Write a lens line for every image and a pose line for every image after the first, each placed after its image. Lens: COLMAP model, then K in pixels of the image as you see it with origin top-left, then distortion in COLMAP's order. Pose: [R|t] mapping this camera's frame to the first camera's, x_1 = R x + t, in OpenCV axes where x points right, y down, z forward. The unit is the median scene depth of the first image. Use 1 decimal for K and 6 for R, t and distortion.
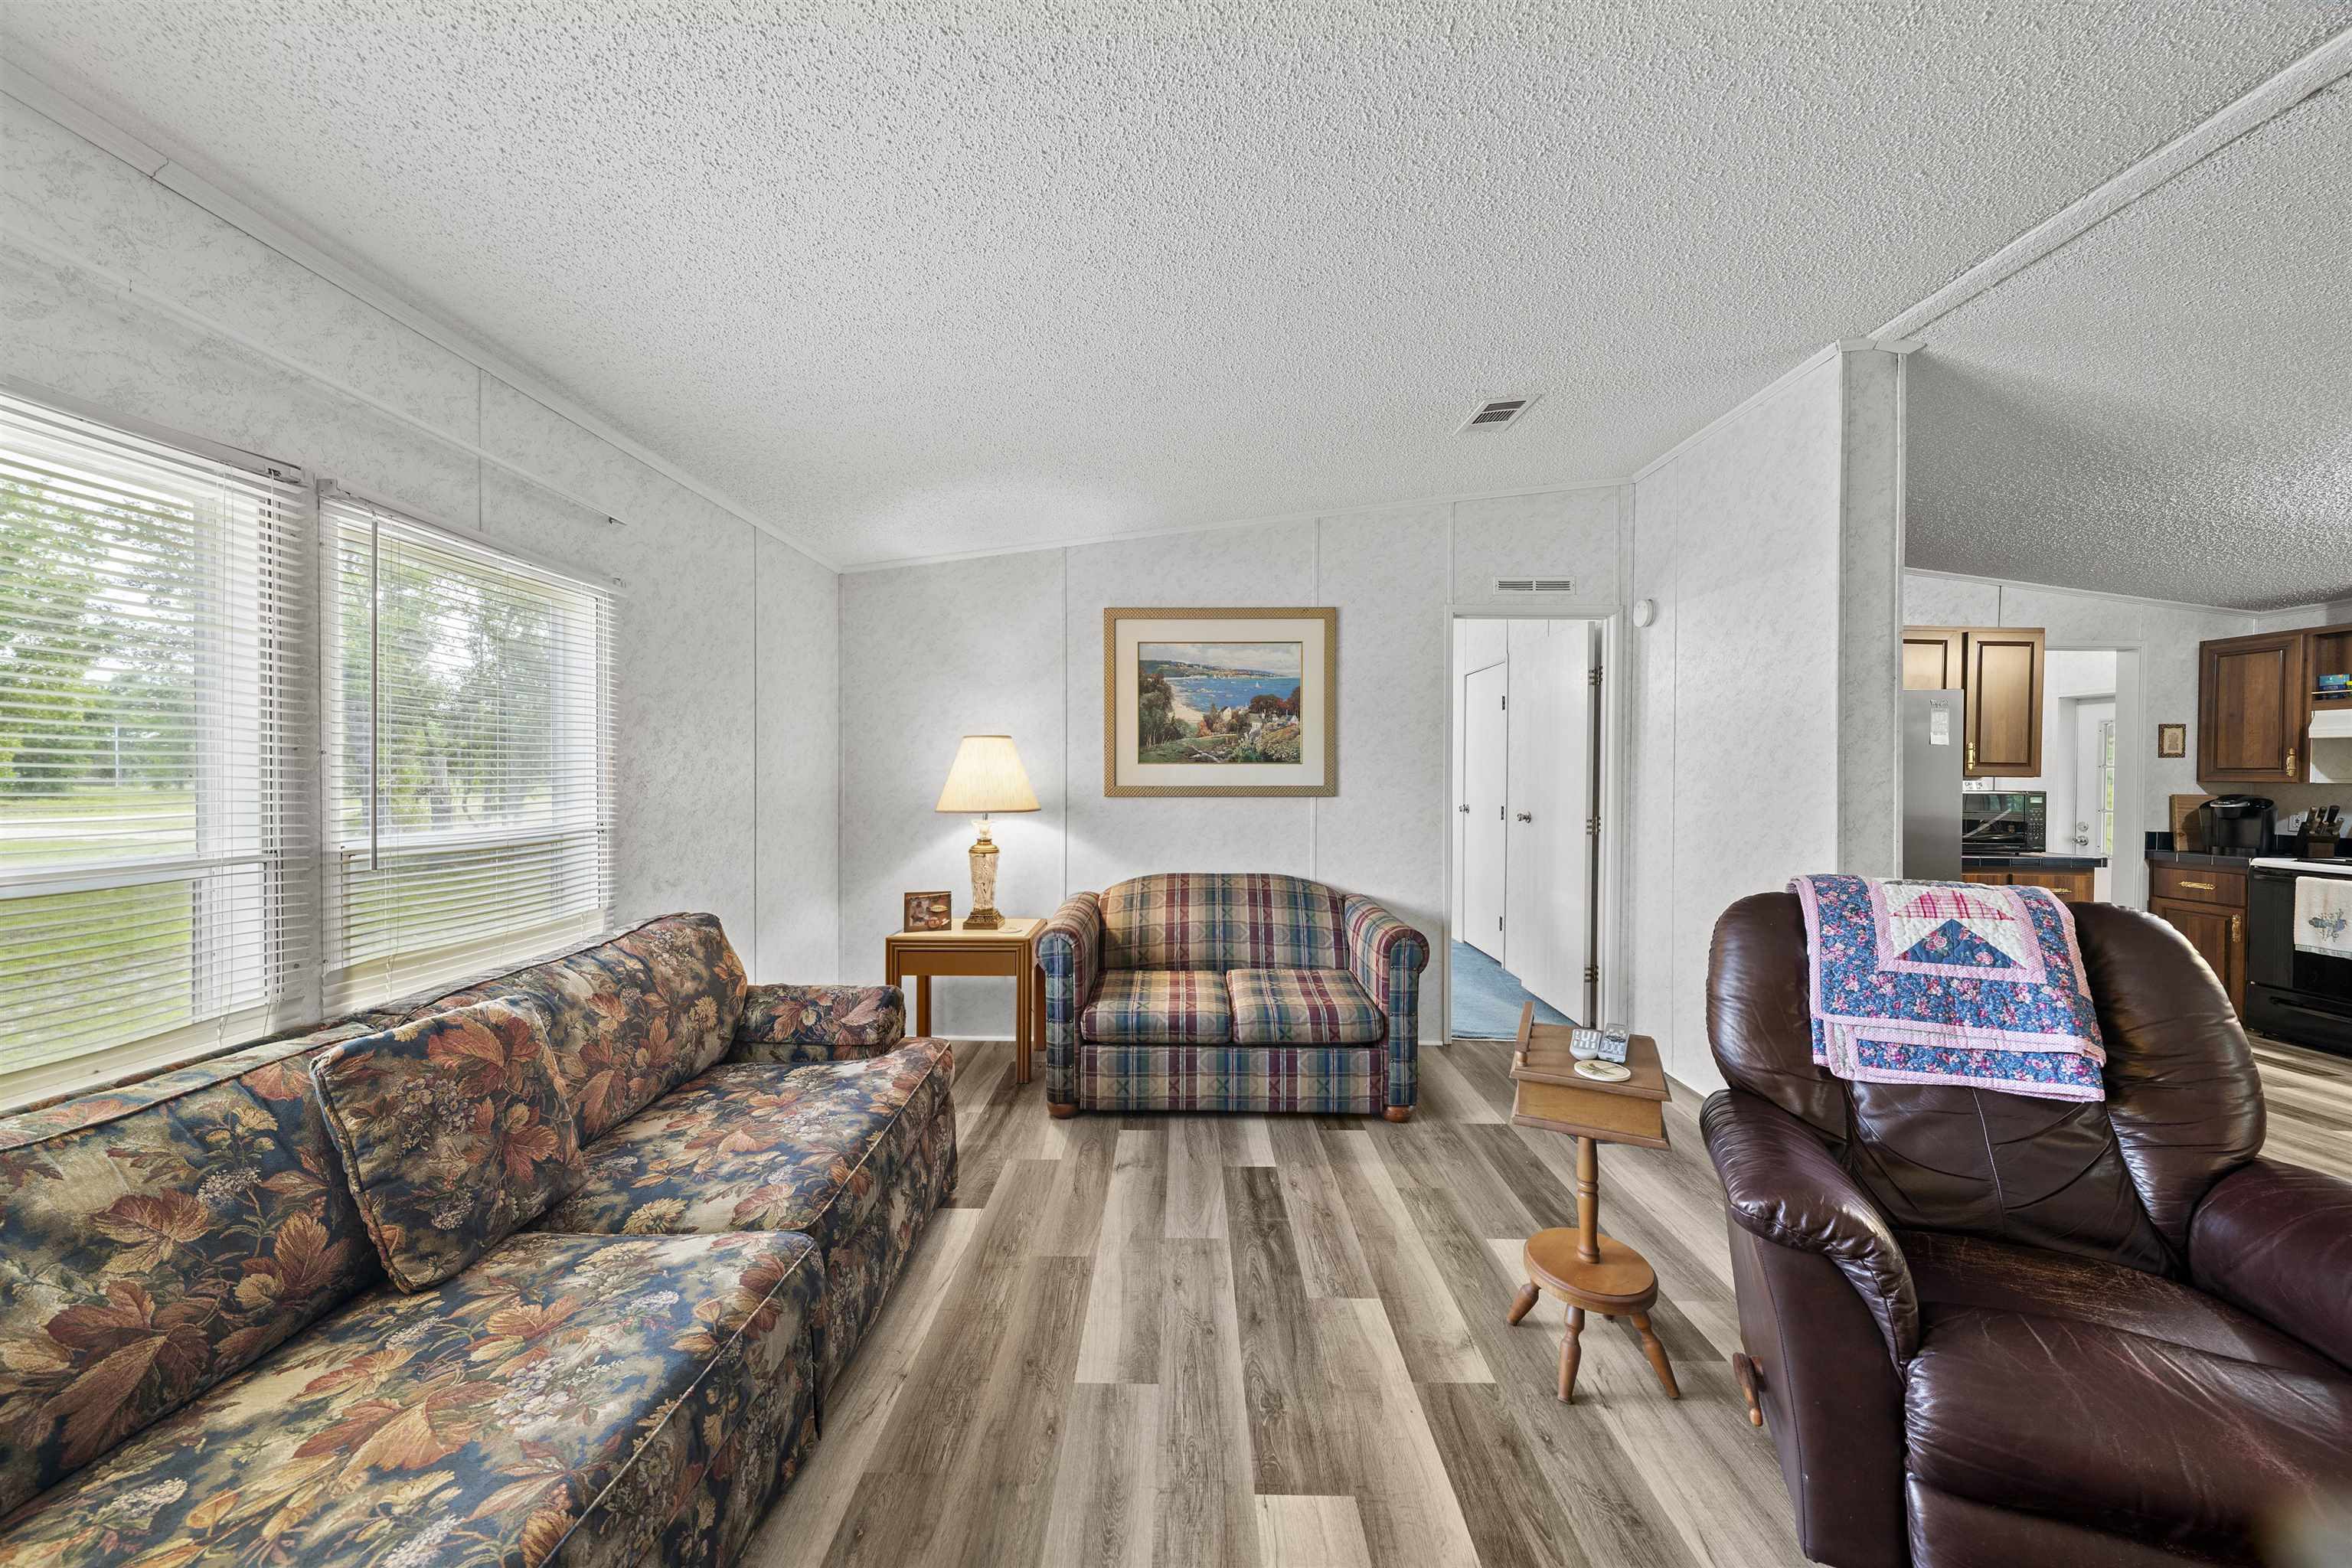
lens RADIAL K [[798.6, 0, 1174.7], [0, 798.6, 780.2], [0, 0, 1]] dist [-0.000360, -0.000054]
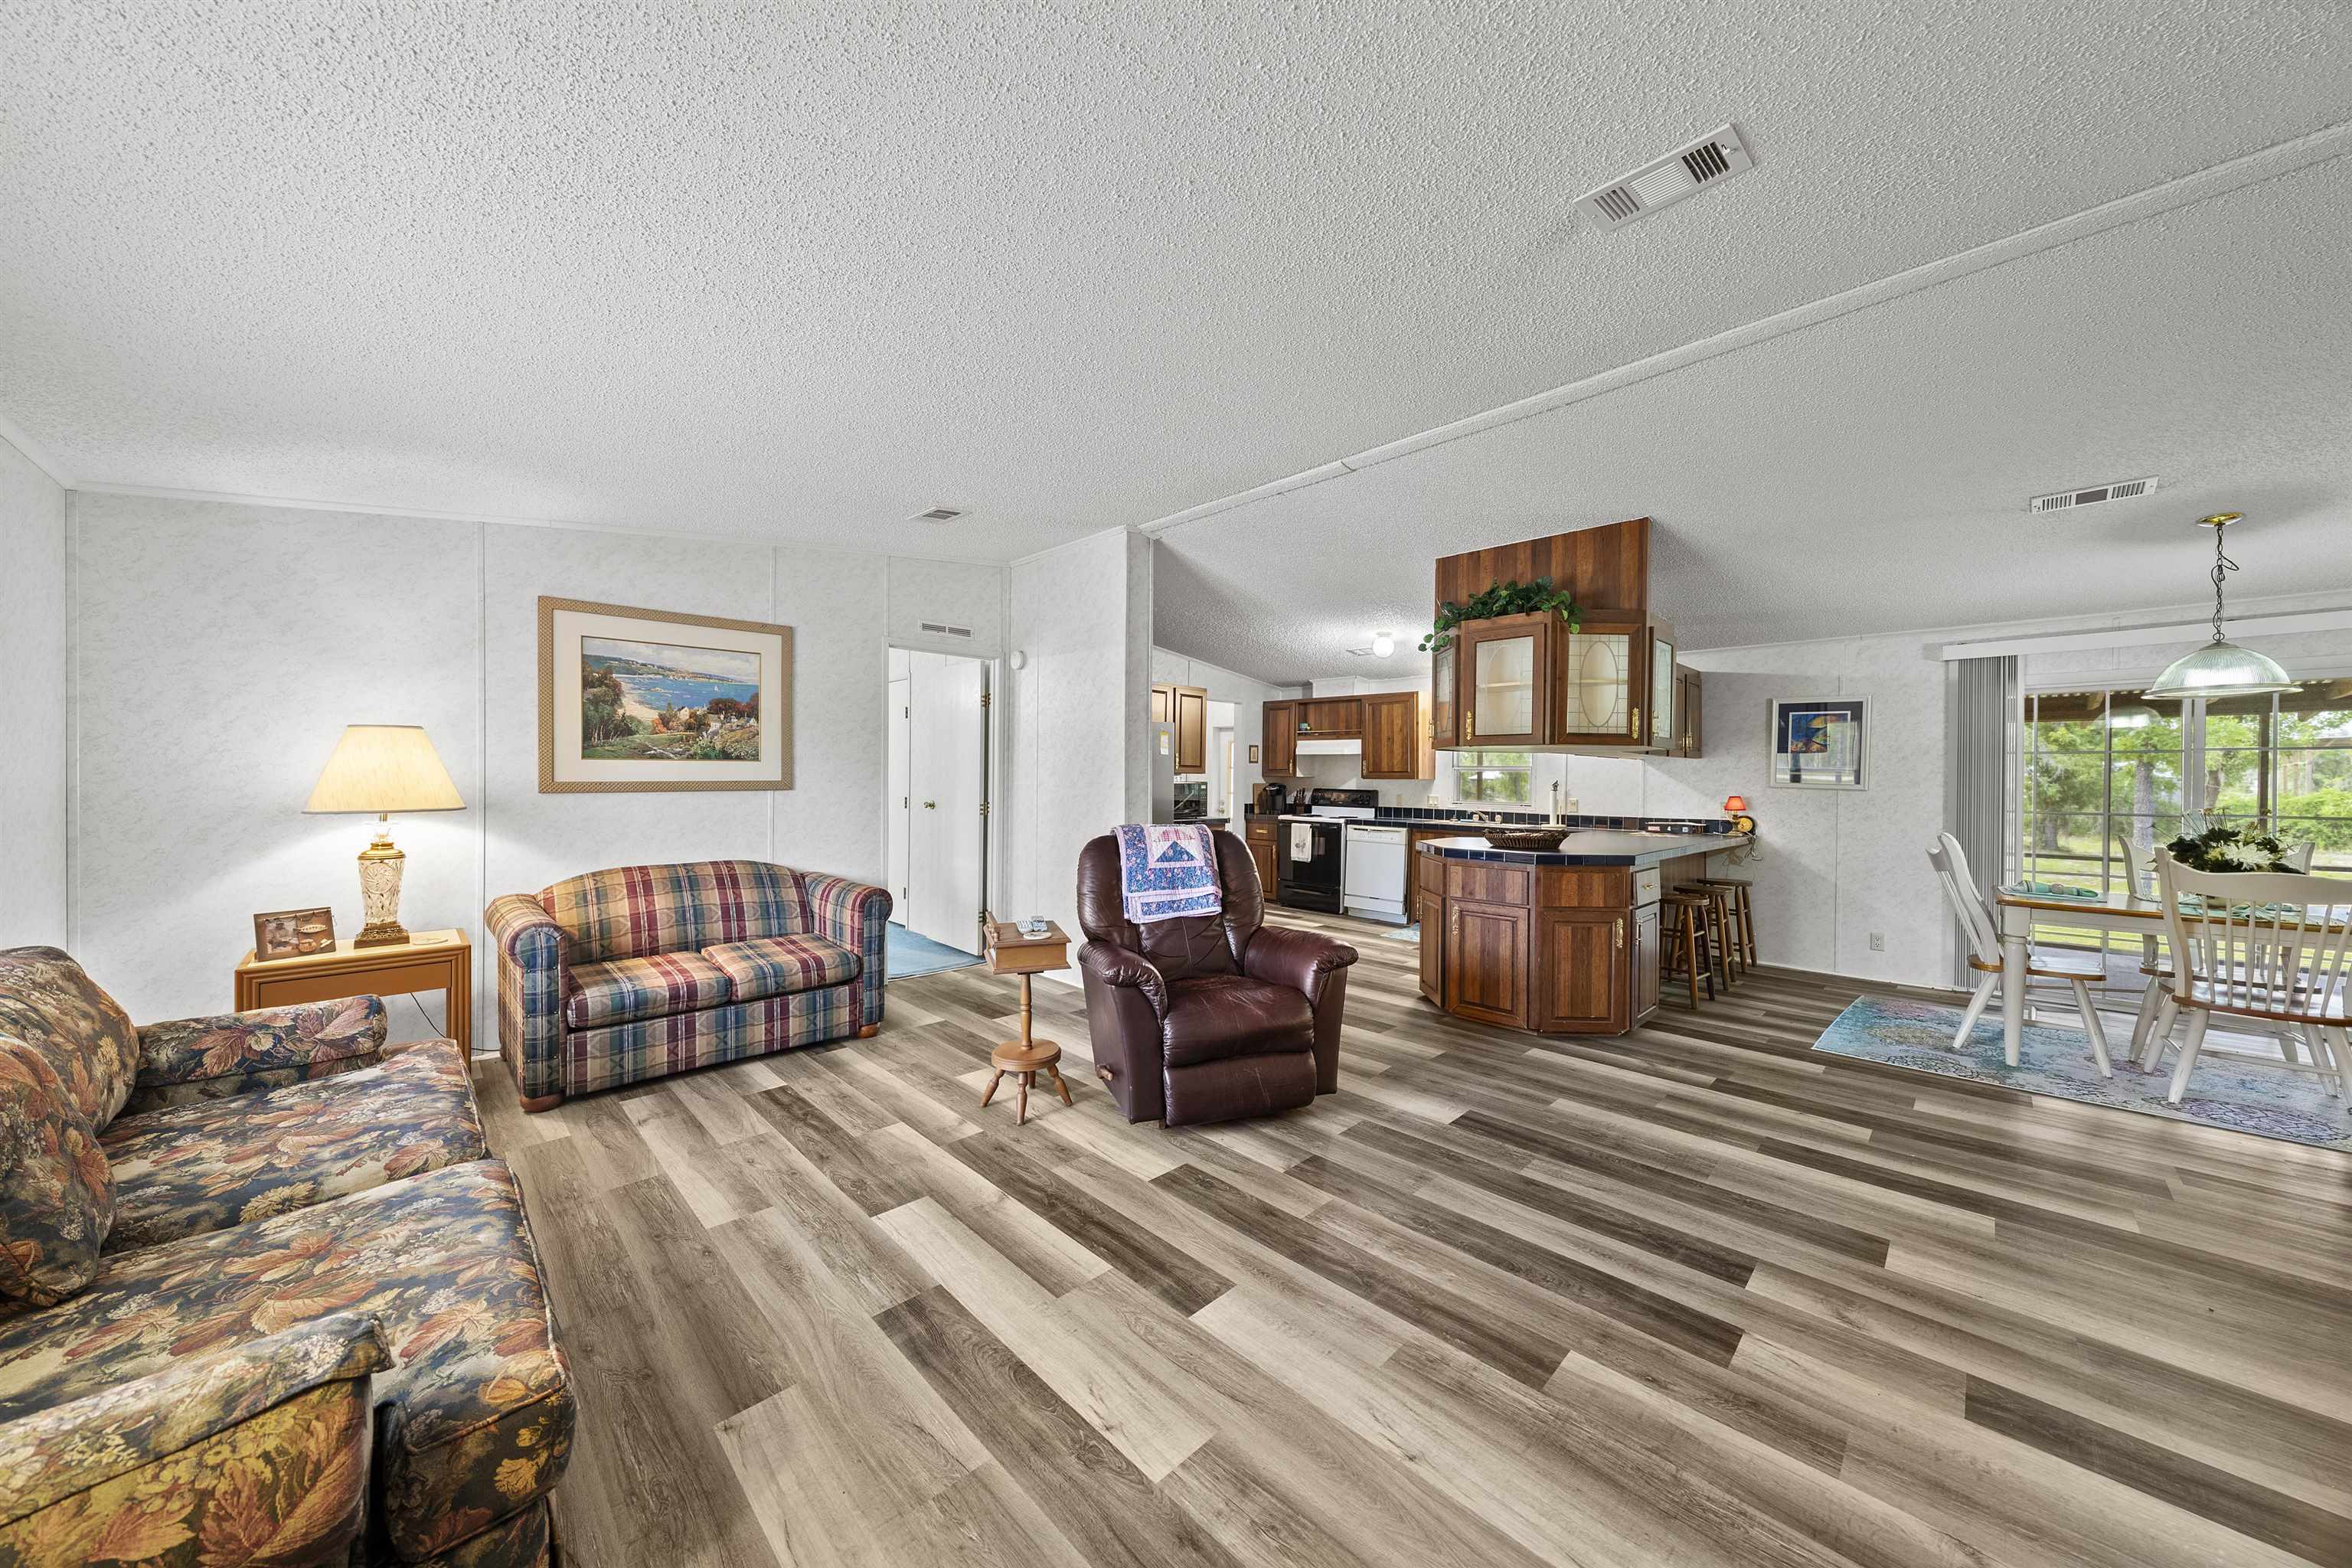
lens RADIAL K [[798.6, 0, 1173.6], [0, 798.6, 778.8], [0, 0, 1]] dist [-0.000360, -0.000054]
pose [[0.708078, -0.003348, 0.706127, -0.293105], [0.001317, 0.999993, 0.003420, 0.001559], [-0.706133, -0.001492, 0.708077, -0.279219]]
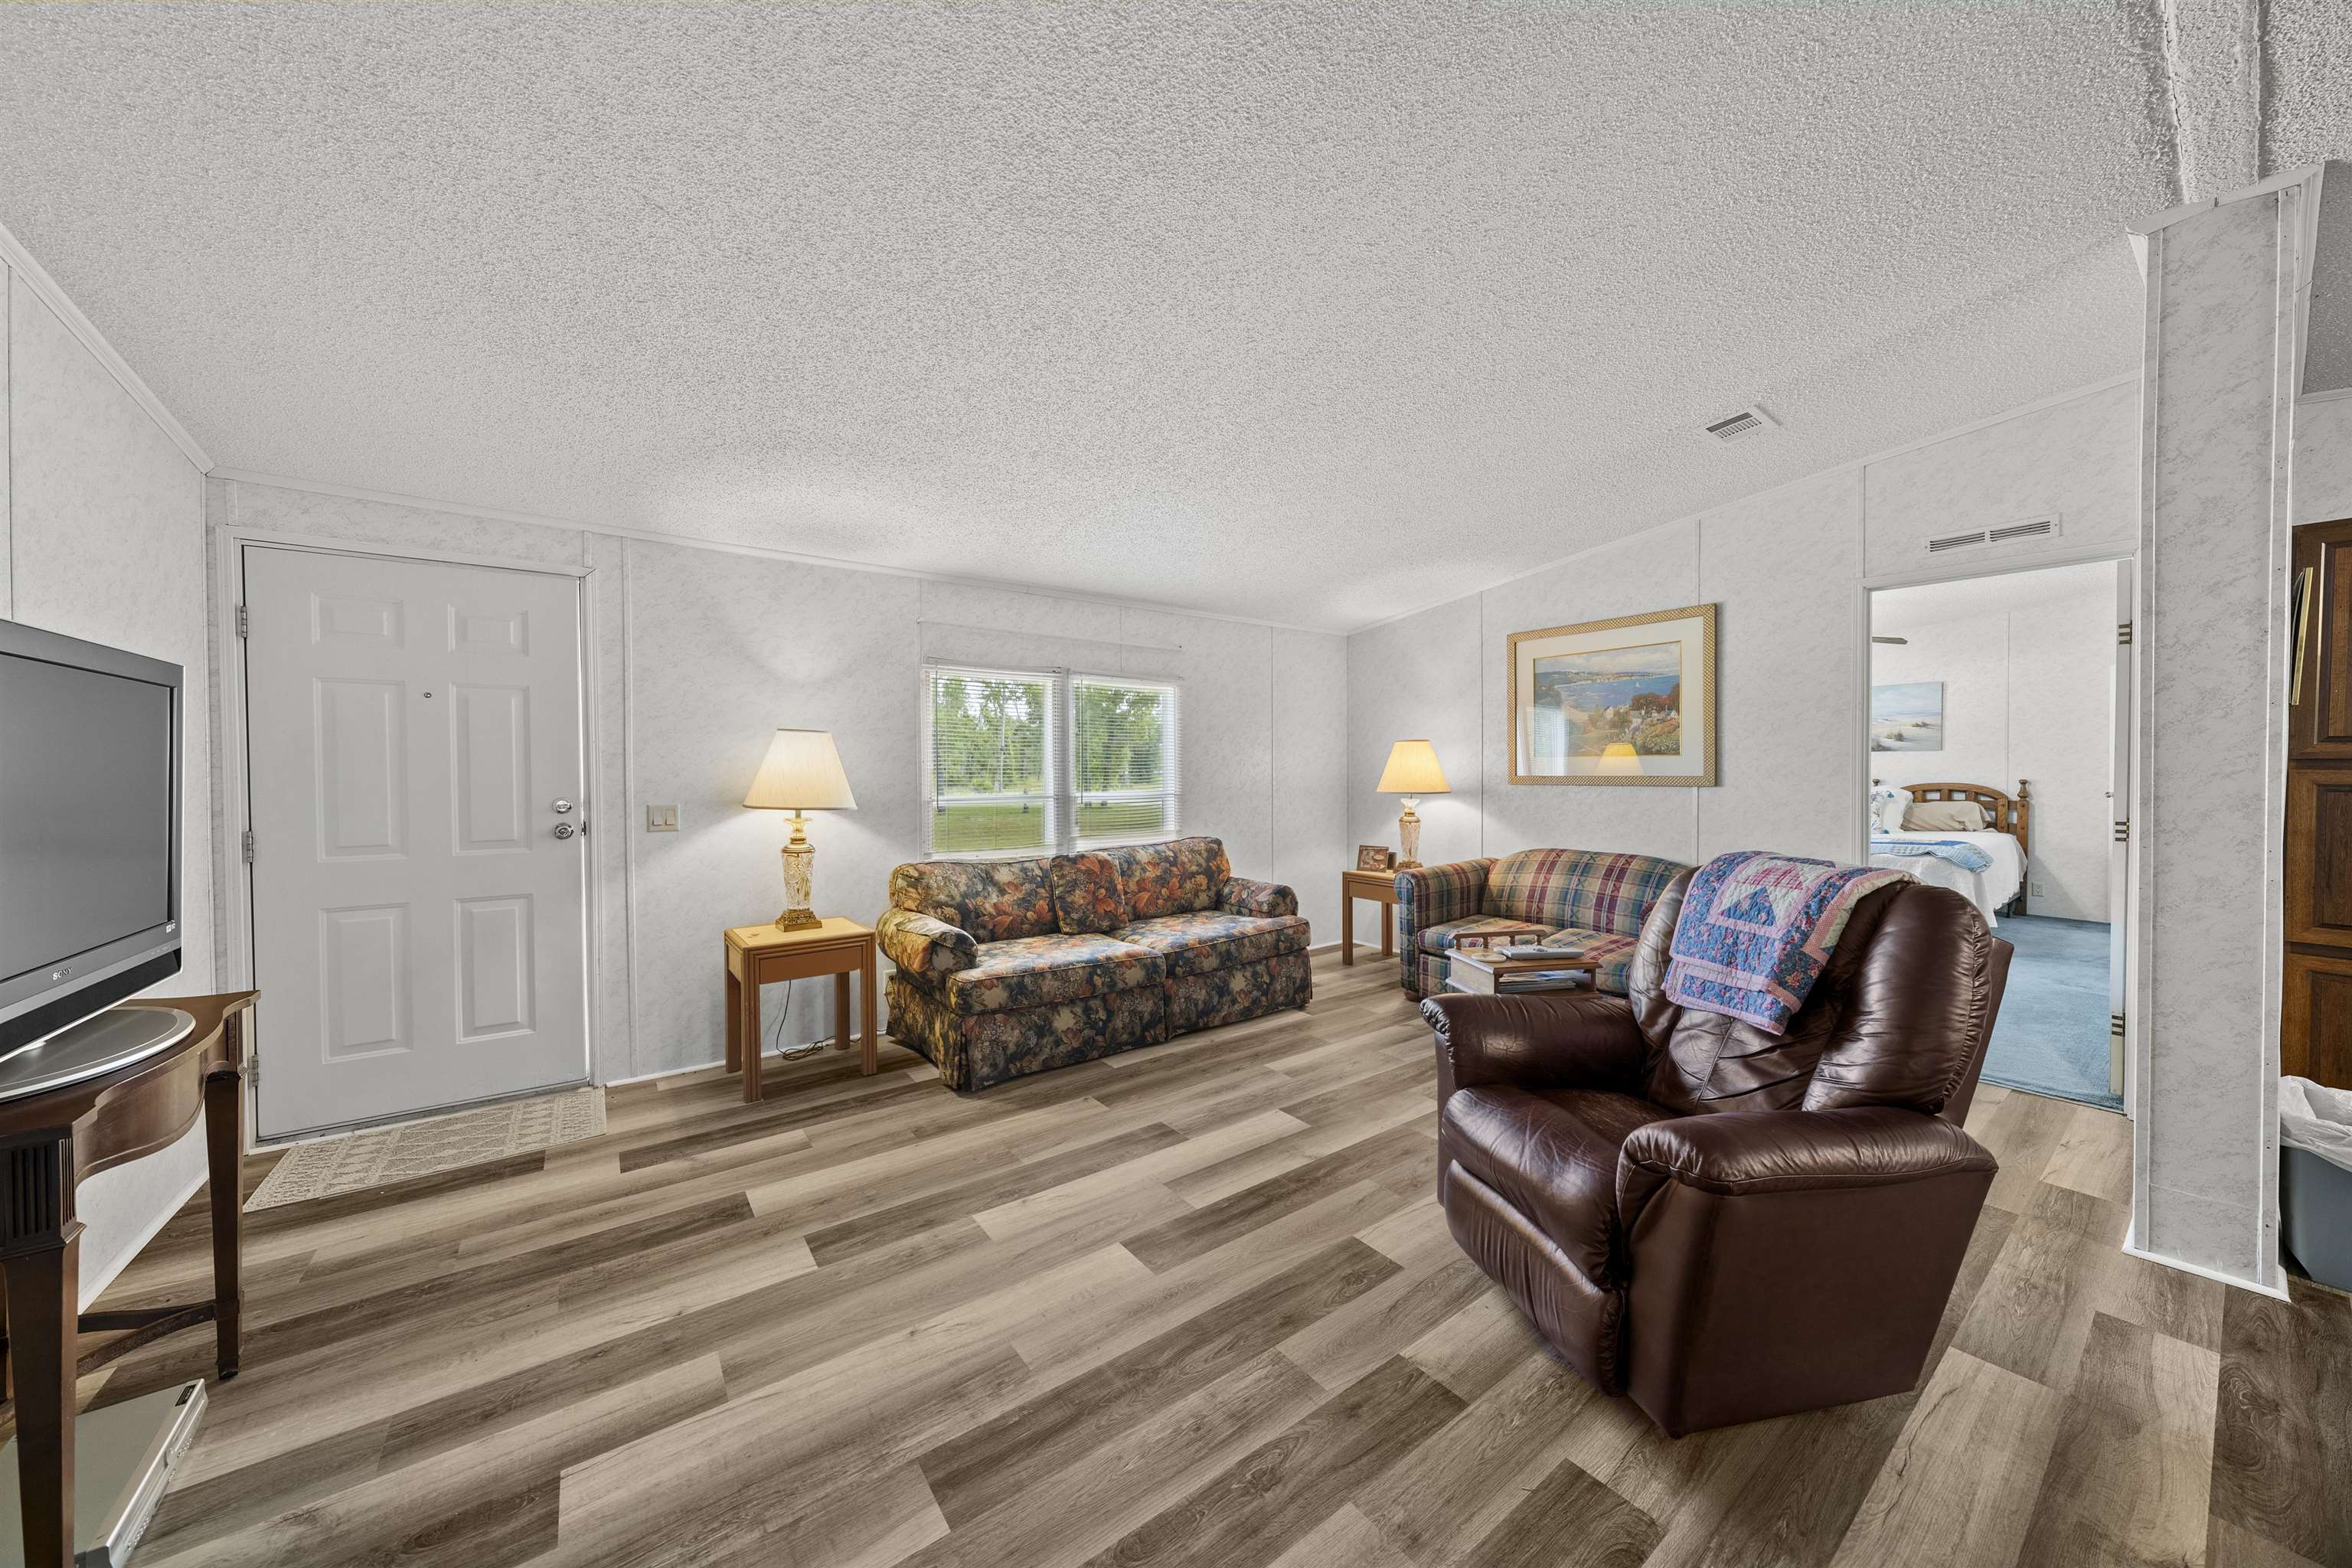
lens RADIAL K [[798.6, 0, 1176.8], [0, 798.6, 780.2], [0, 0, 1]] dist [-0.000360, -0.000054]
pose [[0.600910, 0.007126, -0.799285, 0.790539], [0.001257, 0.999951, 0.009861, 0.001733], [0.799316, -0.006930, 0.600872, -0.232349]]
